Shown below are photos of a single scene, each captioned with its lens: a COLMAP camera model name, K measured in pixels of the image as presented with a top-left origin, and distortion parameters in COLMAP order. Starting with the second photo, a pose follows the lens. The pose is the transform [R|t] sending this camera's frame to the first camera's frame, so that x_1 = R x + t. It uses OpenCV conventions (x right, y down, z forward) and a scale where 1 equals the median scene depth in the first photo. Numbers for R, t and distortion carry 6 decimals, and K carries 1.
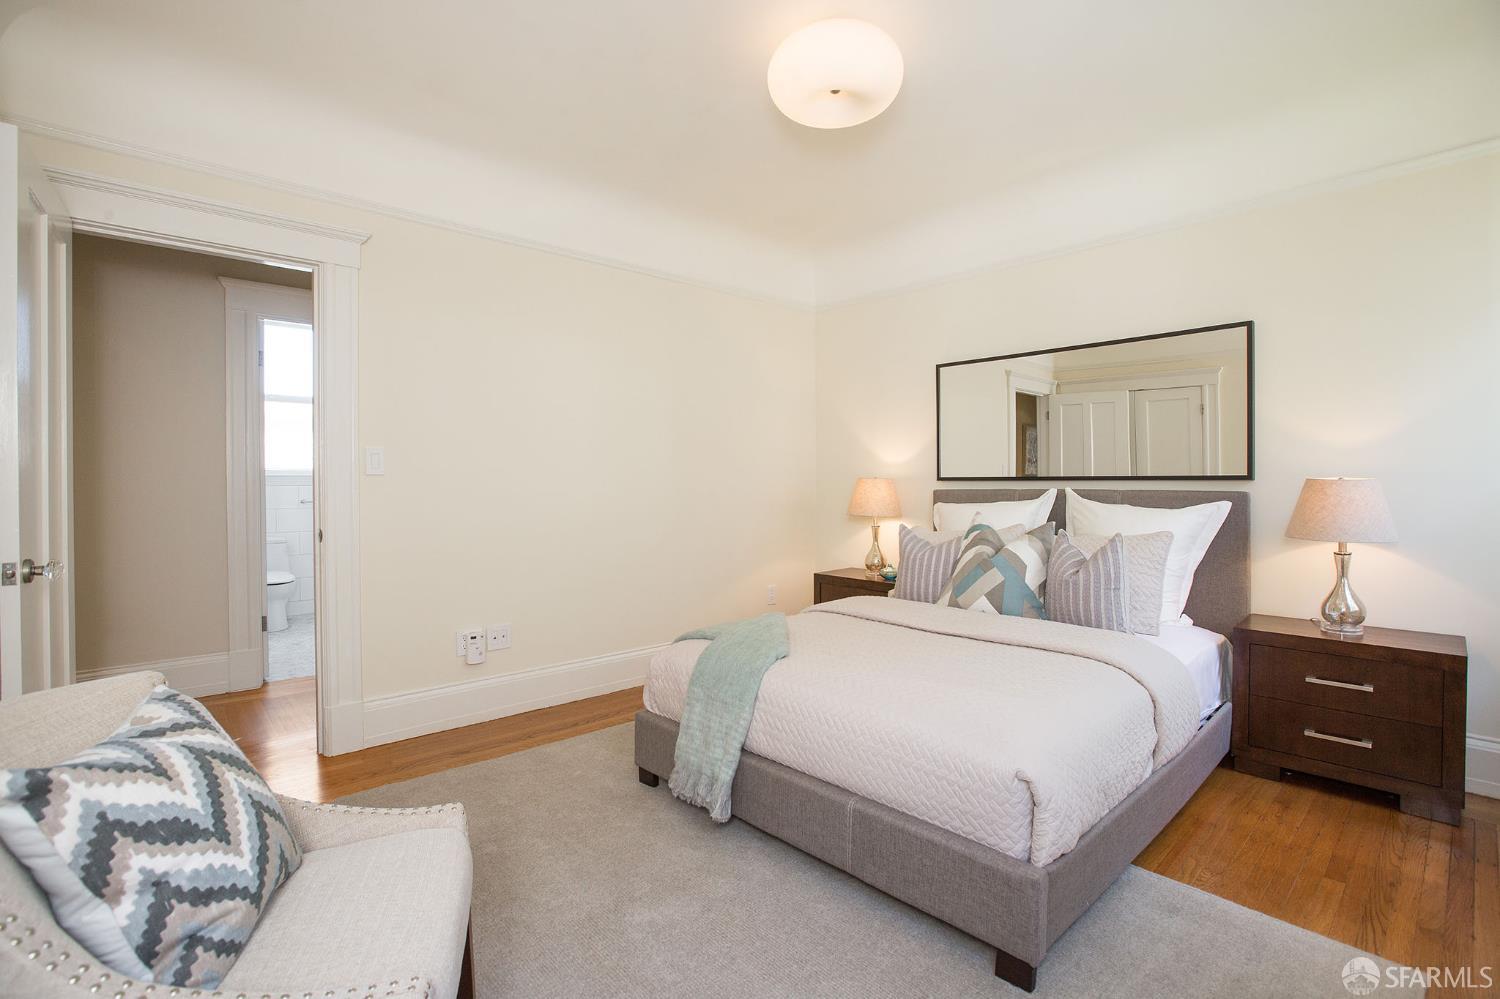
lens RADIAL K [[691.3, 0, 750.5], [0, 691.3, 484.4], [0, 0, 1]] dist [-0.015704, 0.009725]
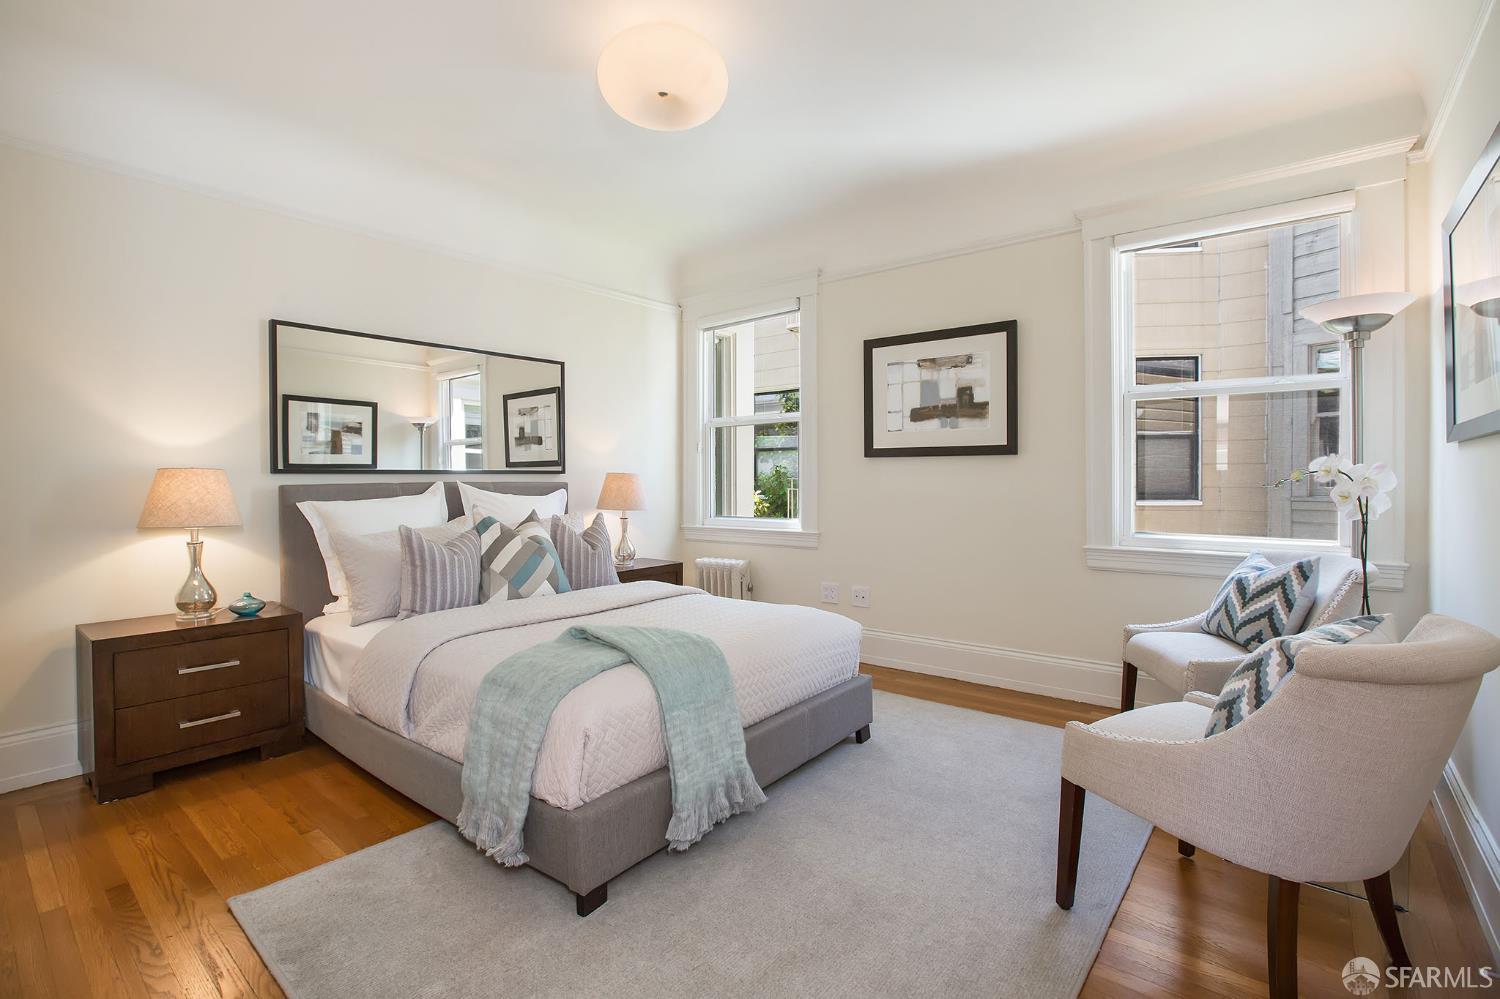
lens RADIAL K [[691.3, 0, 750.5], [0, 691.3, 484.4], [0, 0, 1]] dist [-0.015704, 0.009725]
pose [[-0.138045, -0.010022, 0.990375, -0.613882], [0.001694, 0.999945, 0.010355, 0.001394], [-0.990424, 0.003107, -0.138021, 0.666045]]
